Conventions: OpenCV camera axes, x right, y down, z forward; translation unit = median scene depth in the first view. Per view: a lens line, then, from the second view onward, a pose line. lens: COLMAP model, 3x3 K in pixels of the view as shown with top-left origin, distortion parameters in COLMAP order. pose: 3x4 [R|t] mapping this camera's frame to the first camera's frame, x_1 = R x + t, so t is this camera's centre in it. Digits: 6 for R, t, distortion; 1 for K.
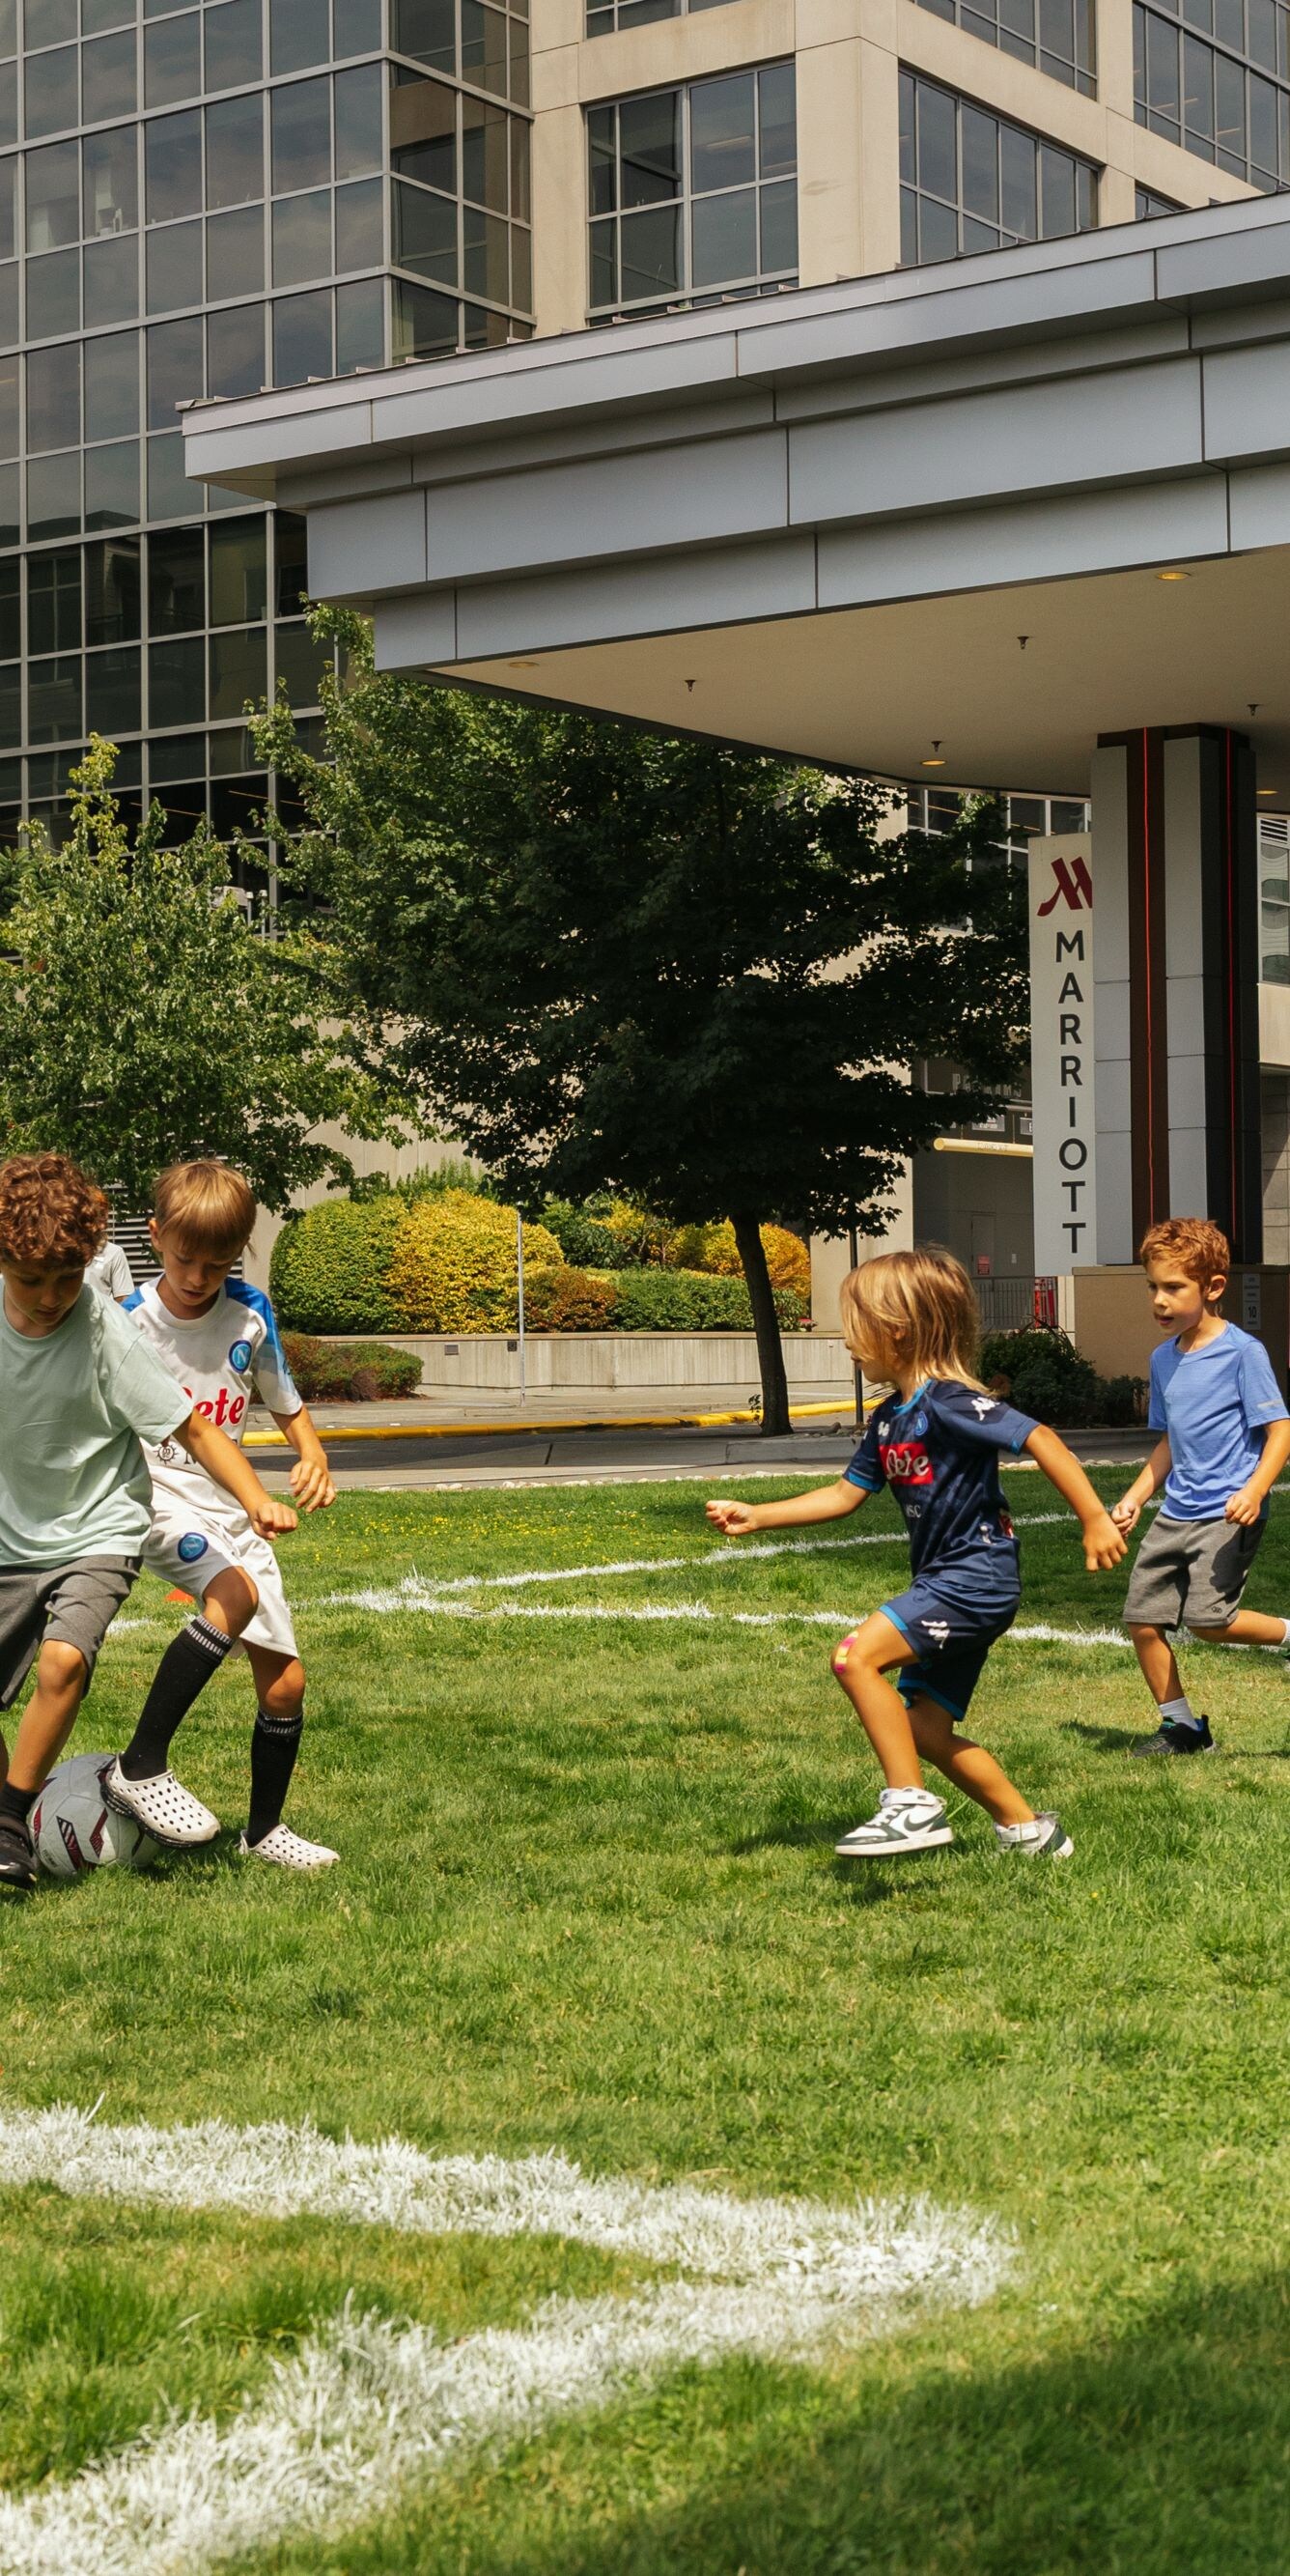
lens RADIAL K [[3878.1, 0, 645.4], [0, 3878.1, 1286.8], [0, 0, 1]] dist [-0.137936, 0.000000]
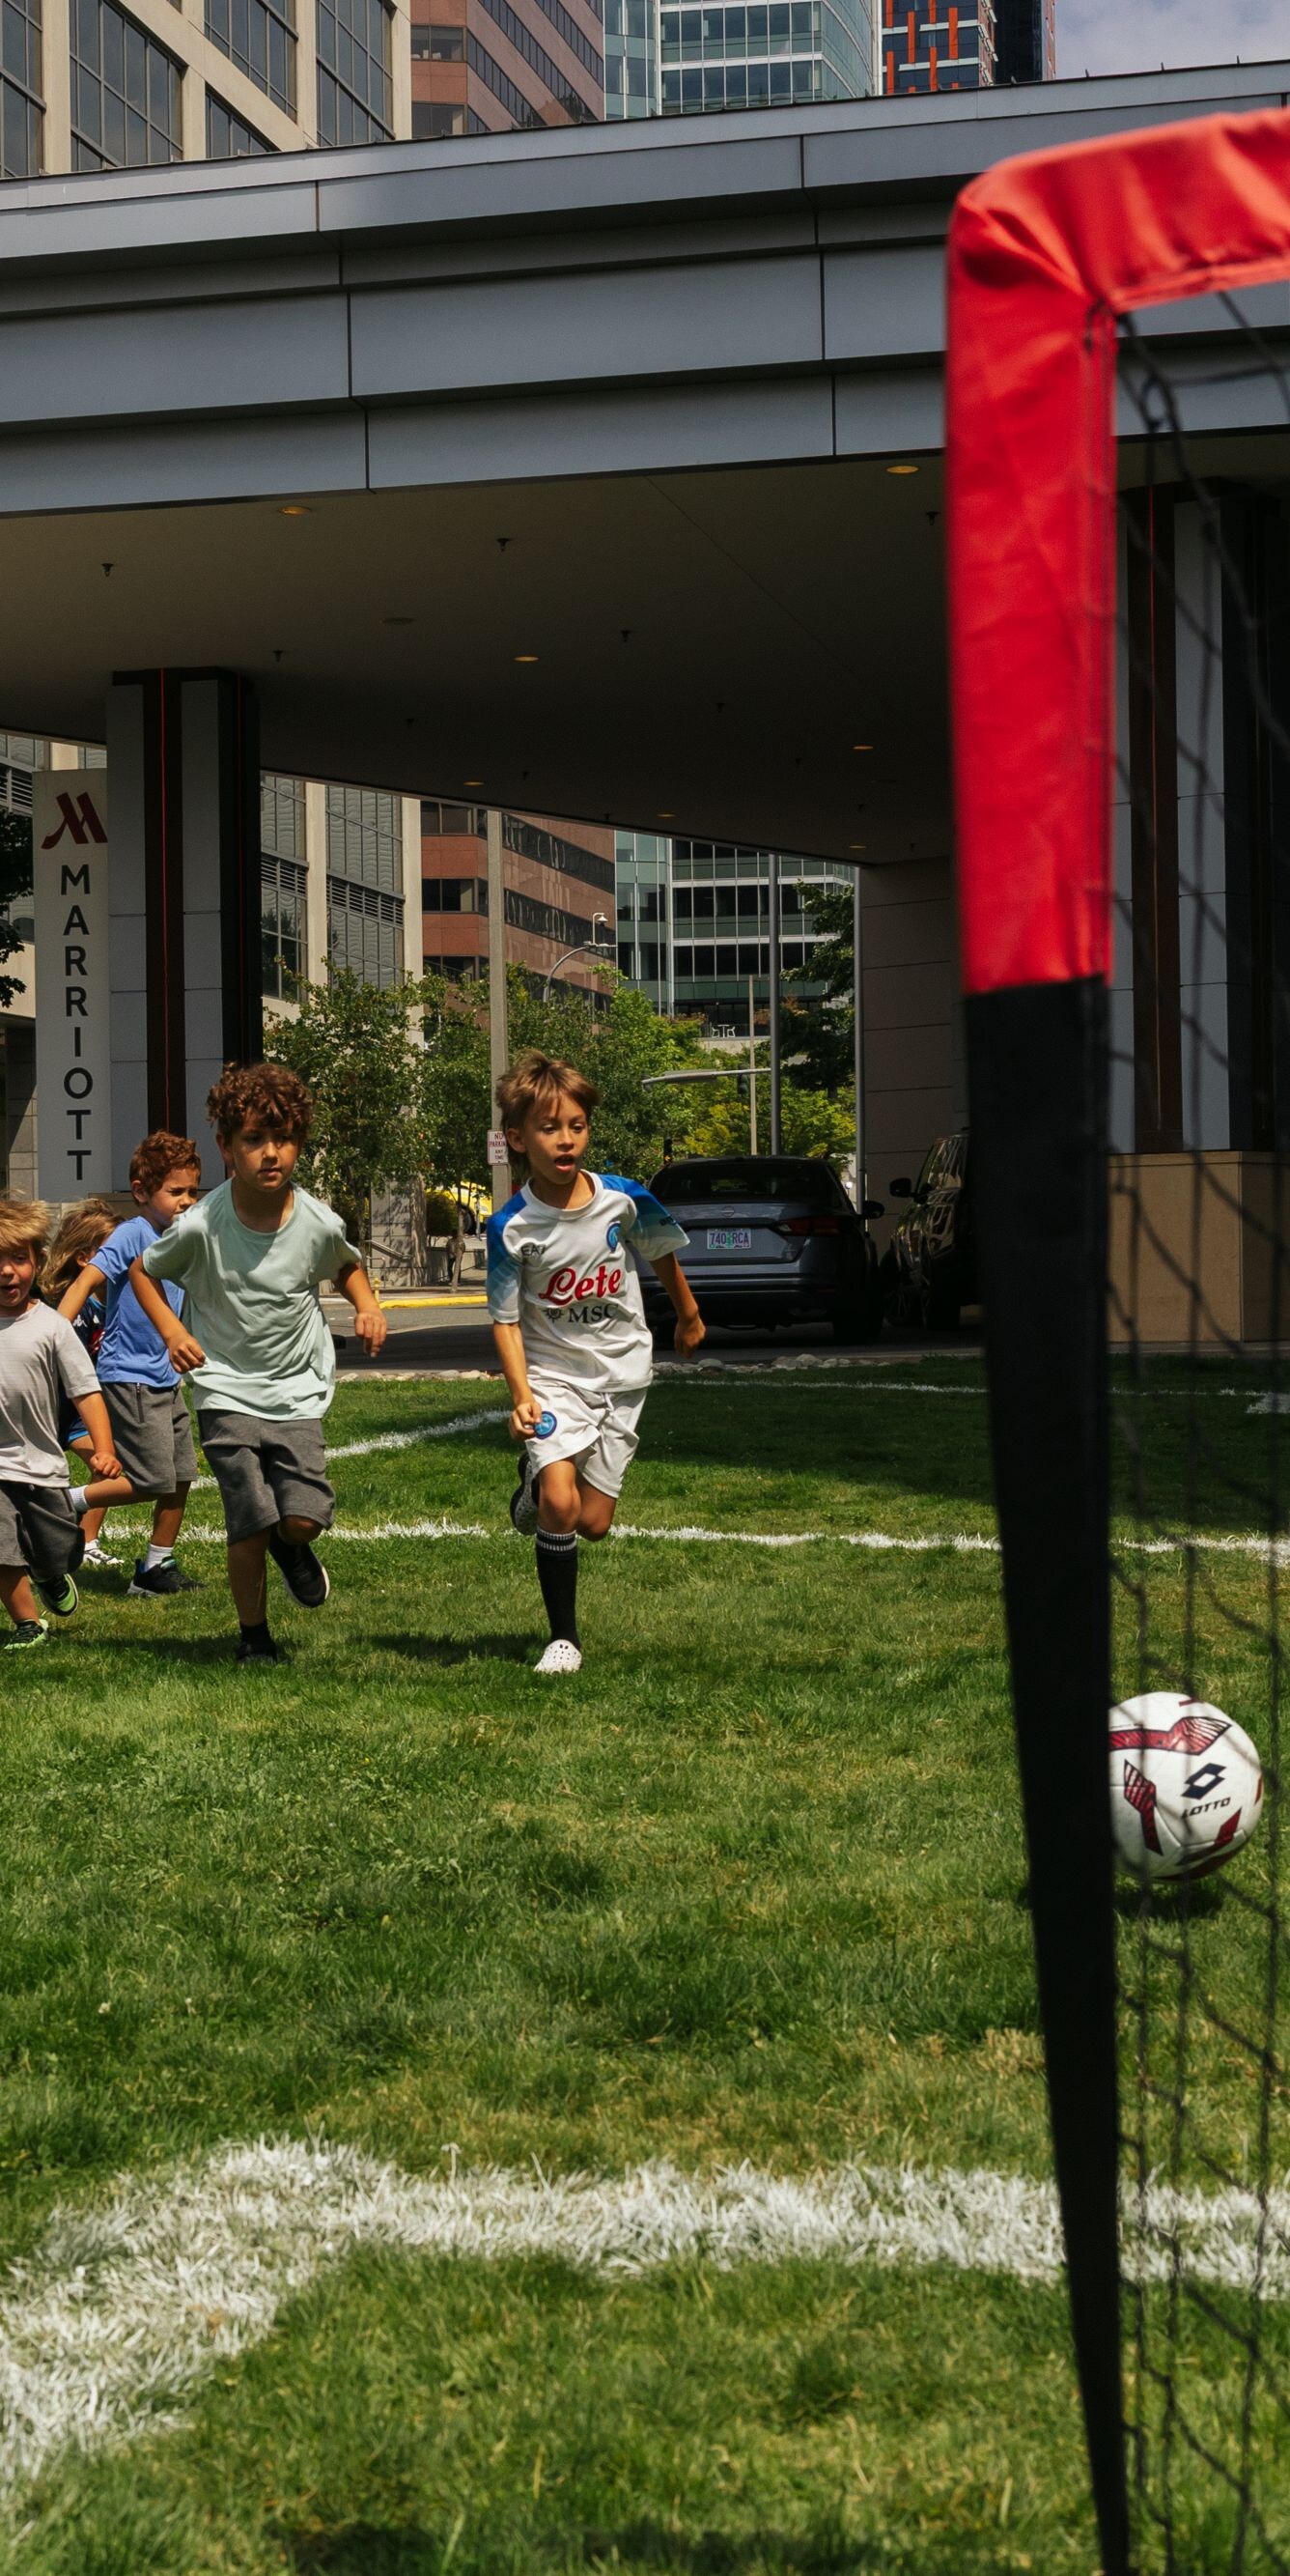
lens RADIAL K [[3572.2, 0, 643.6], [0, 3572.2, 1293.6], [0, 0, 1]] dist [-0.029997, 0.000000]
pose [[0.931371, -0.002925, 0.364061, -0.096873], [-0.004238, 0.999813, 0.018876, 0.002992], [-0.364048, -0.019124, 0.931184, 0.067675]]
